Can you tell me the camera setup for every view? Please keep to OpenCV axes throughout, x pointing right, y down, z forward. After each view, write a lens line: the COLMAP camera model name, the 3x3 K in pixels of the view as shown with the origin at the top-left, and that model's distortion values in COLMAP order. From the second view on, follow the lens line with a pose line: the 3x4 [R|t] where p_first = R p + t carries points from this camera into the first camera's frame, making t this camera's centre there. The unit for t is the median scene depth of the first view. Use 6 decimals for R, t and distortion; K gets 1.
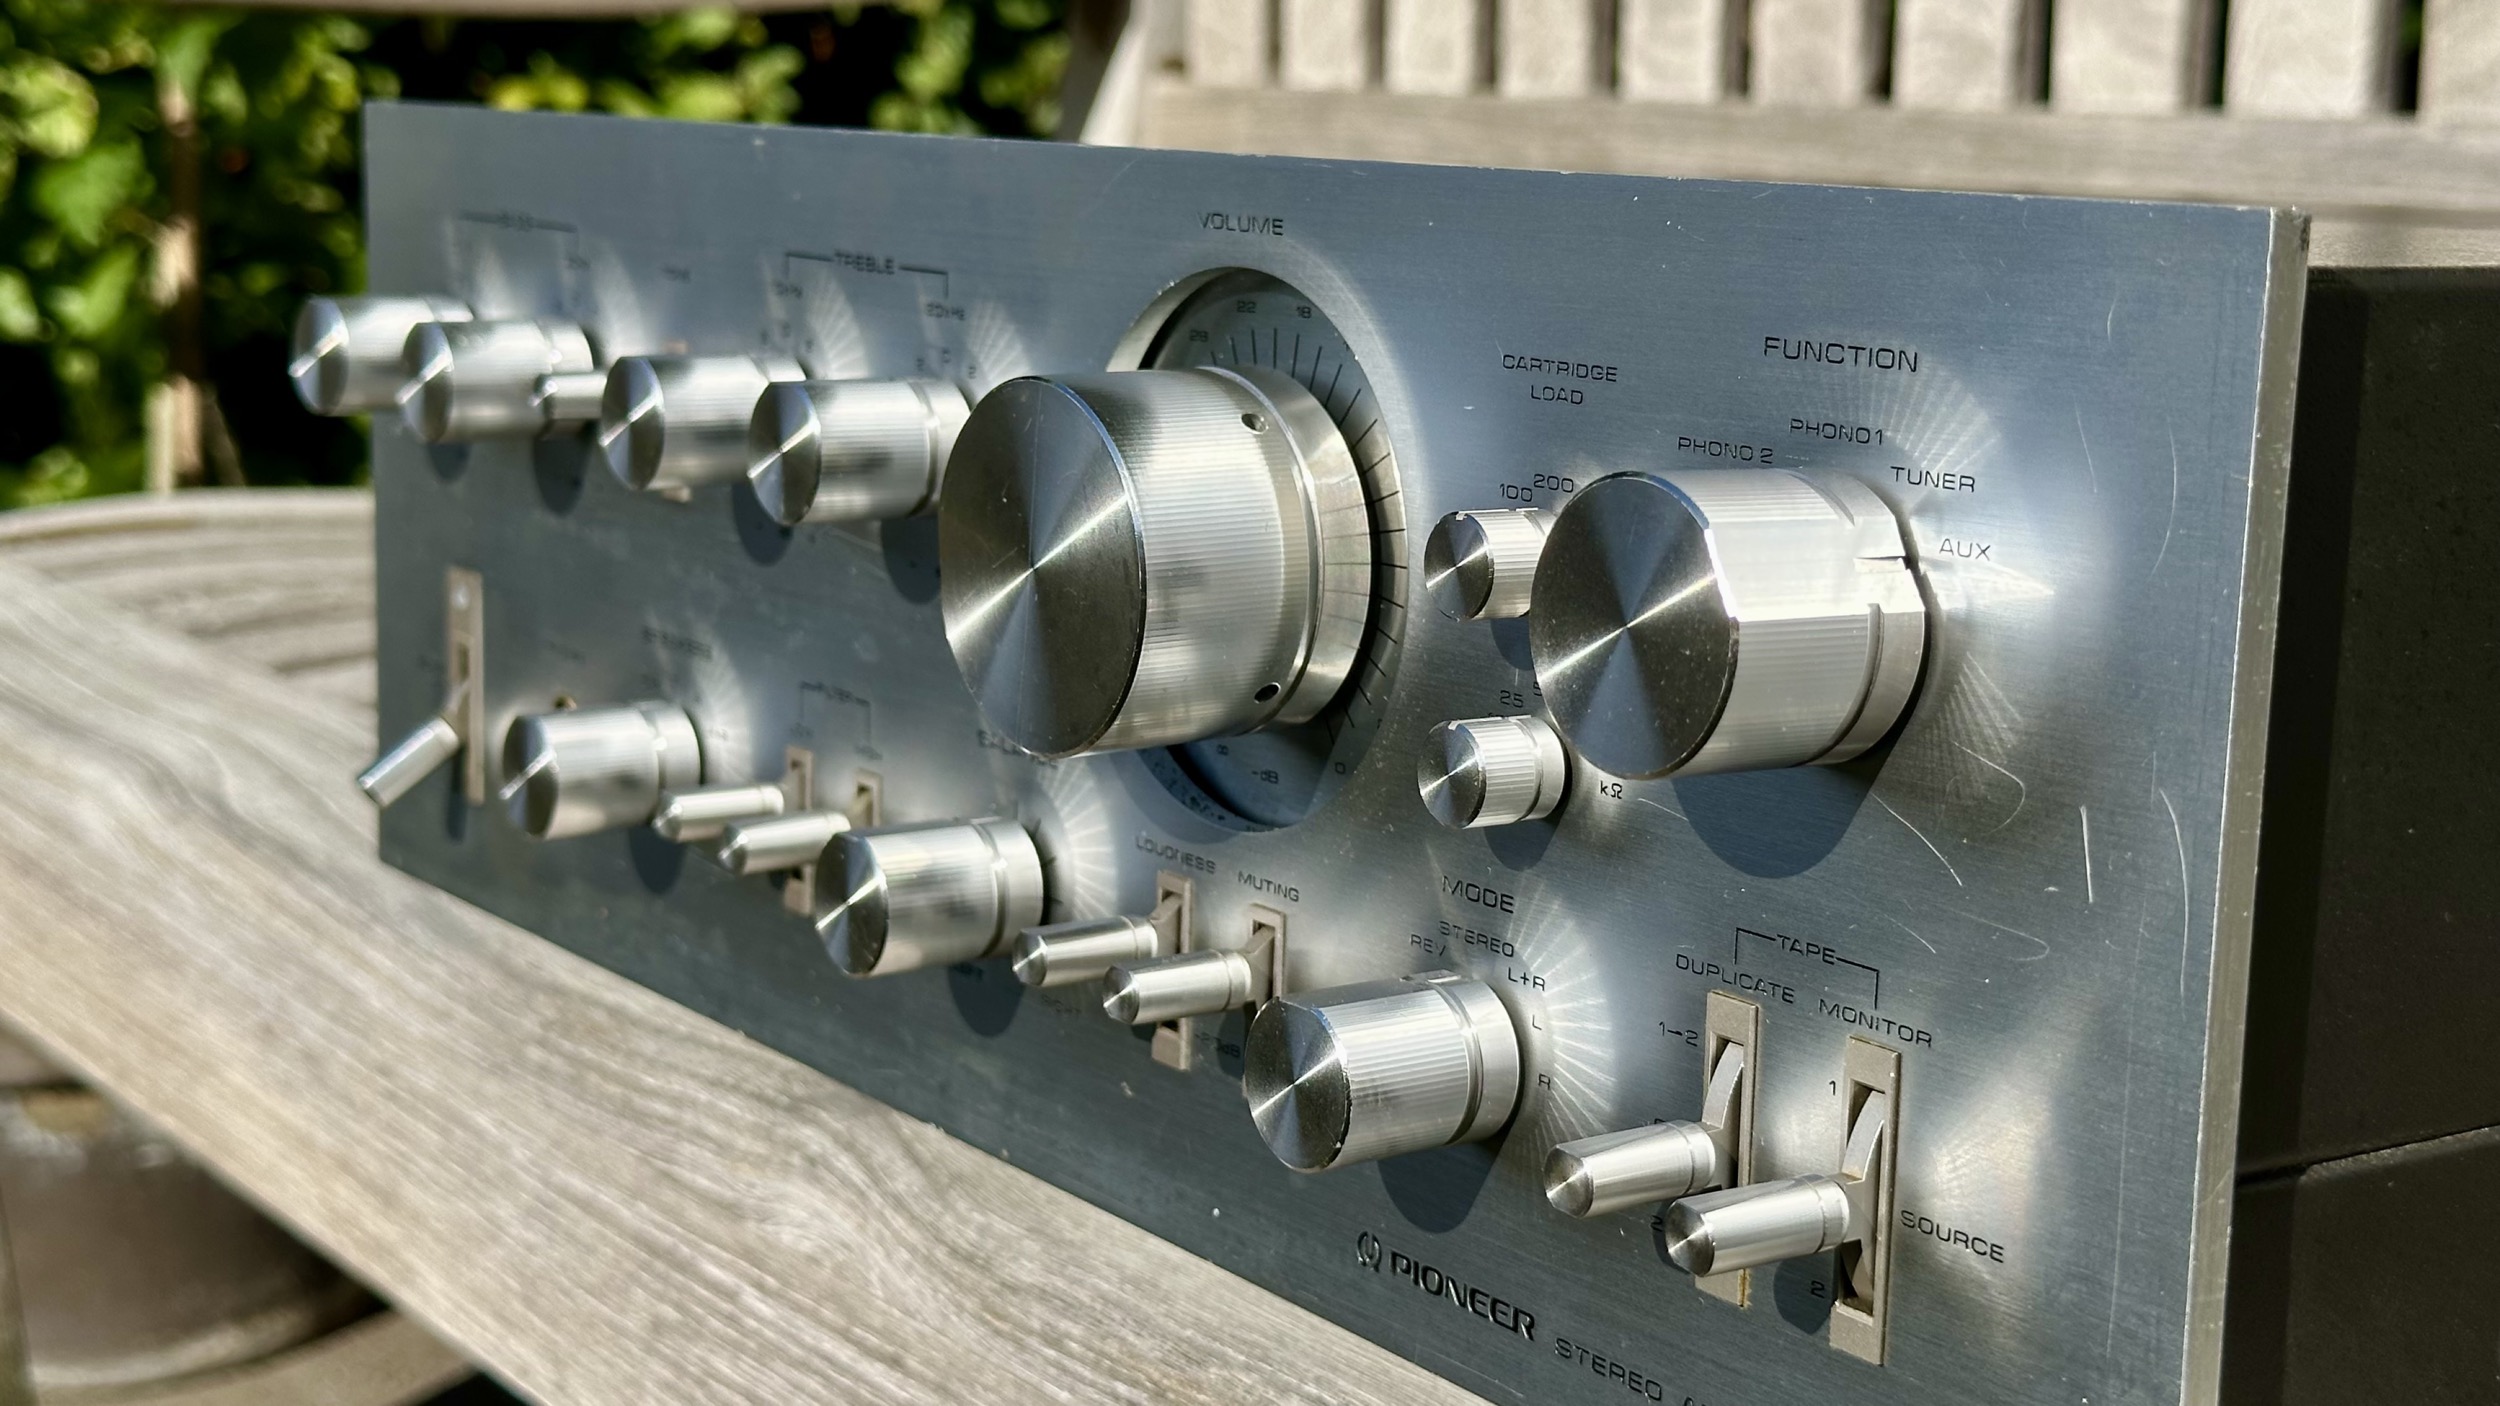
lens RADIAL K [[3570.3, 0, 1239.7], [0, 3570.3, 695.8], [0, 0, 1]] dist [0.135648, -0.195682]
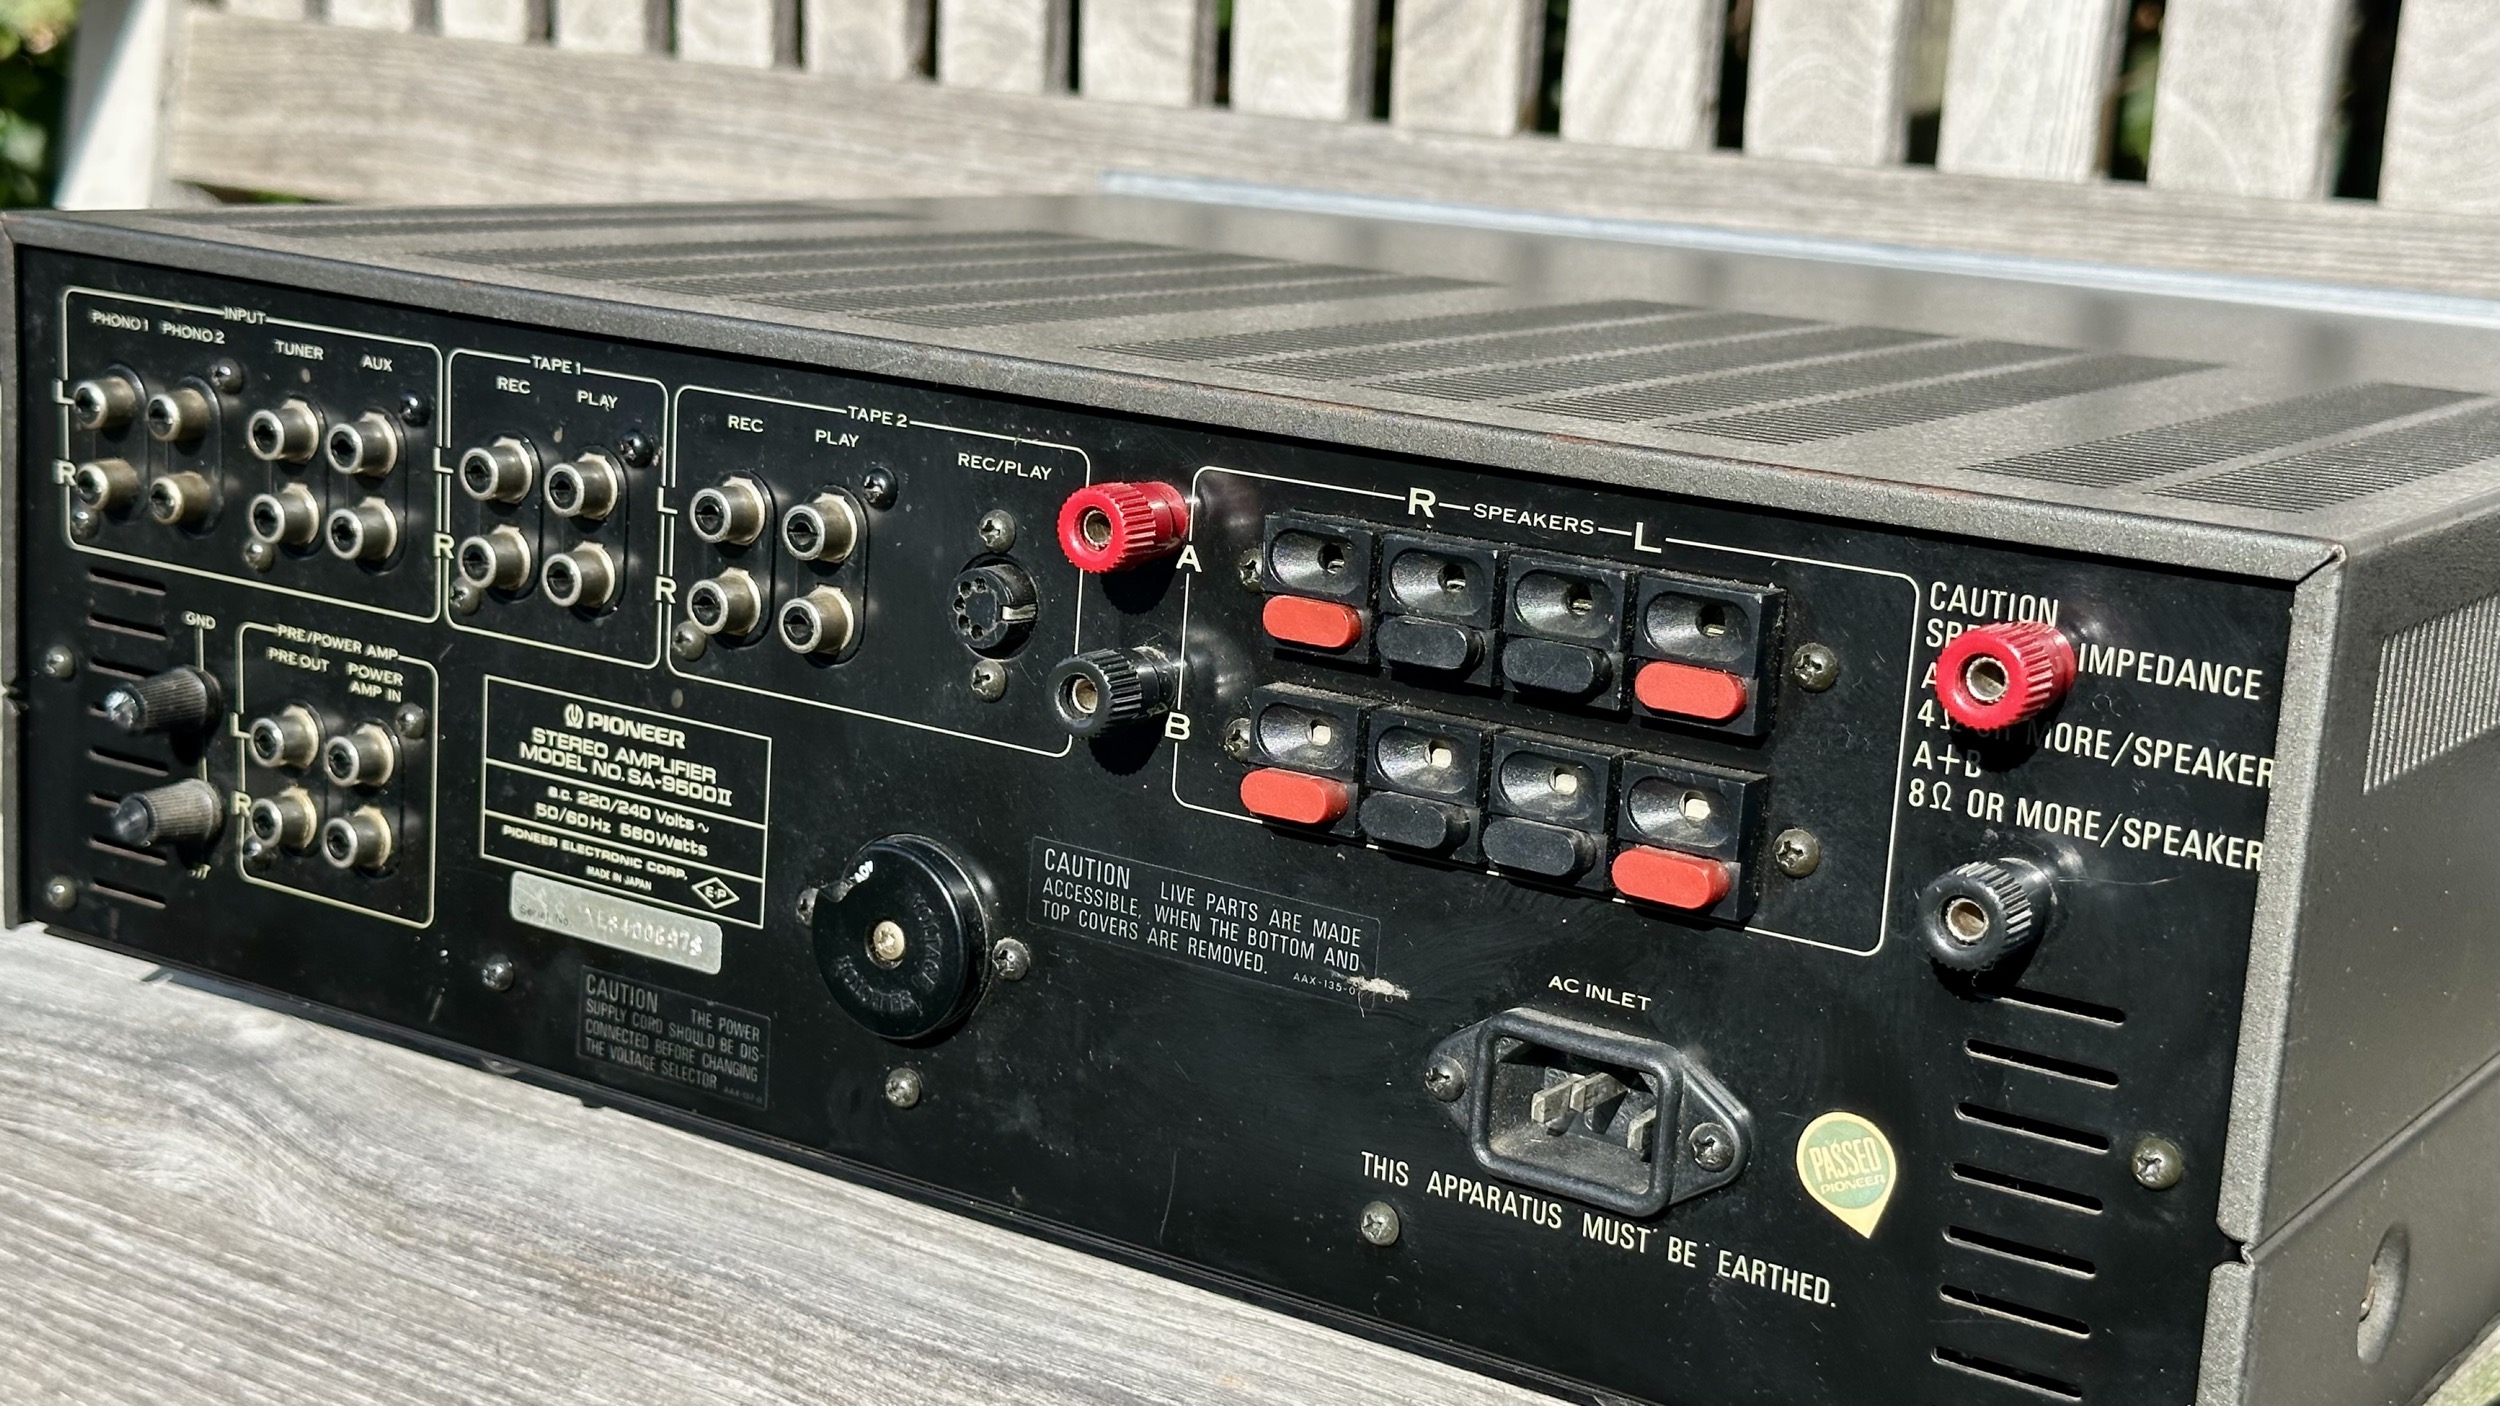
lens RADIAL K [[3509.8, 0, 1250.0], [0, 3509.8, 703.0], [0, 0, 1]] dist [0.179218, -0.331149]
pose [[0.950022, -0.042413, 0.309289, -0.170850], [0.027298, 0.998219, 0.053039, -0.059128], [-0.310988, -0.041945, 0.949488, -0.199712]]
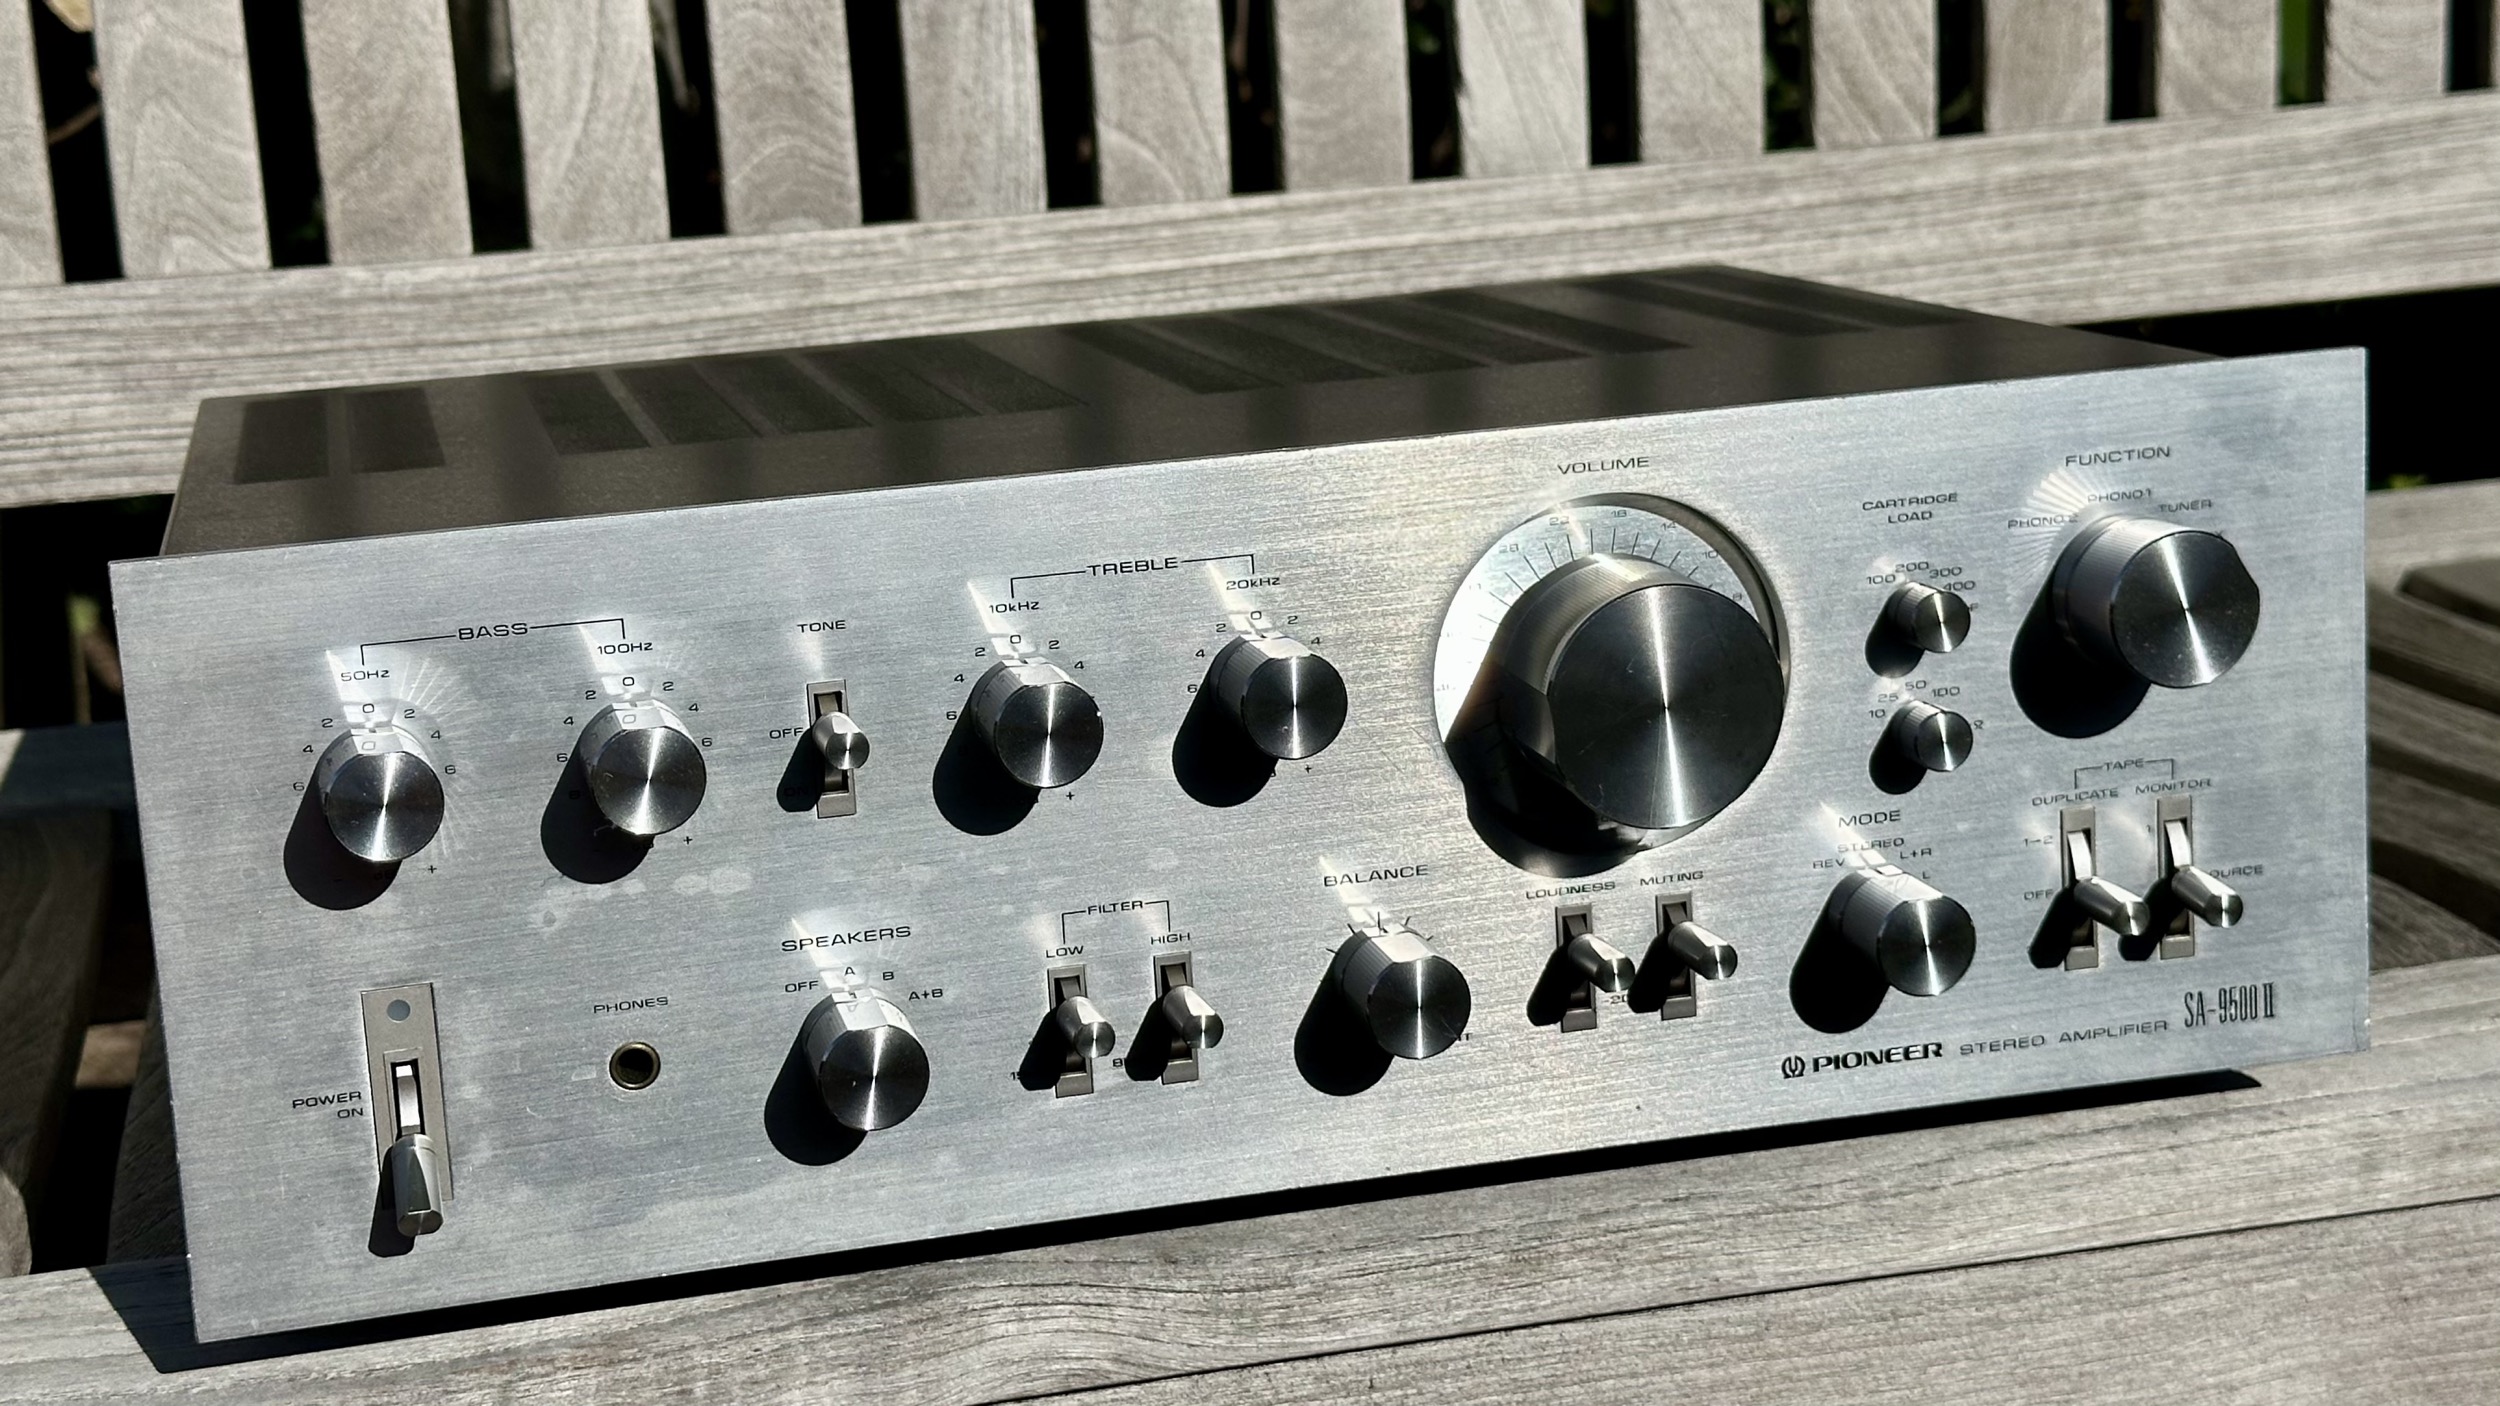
lens RADIAL K [[3844.1, 0, 1195.9], [0, 3844.1, 601.9], [0, 0, 1]] dist [0.172234, -0.241532]
pose [[0.391265, -0.220146, 0.893559, -1.428615], [0.230208, 0.963509, 0.136578, -0.313390], [-0.891020, 0.152266, 0.427667, 0.420177]]
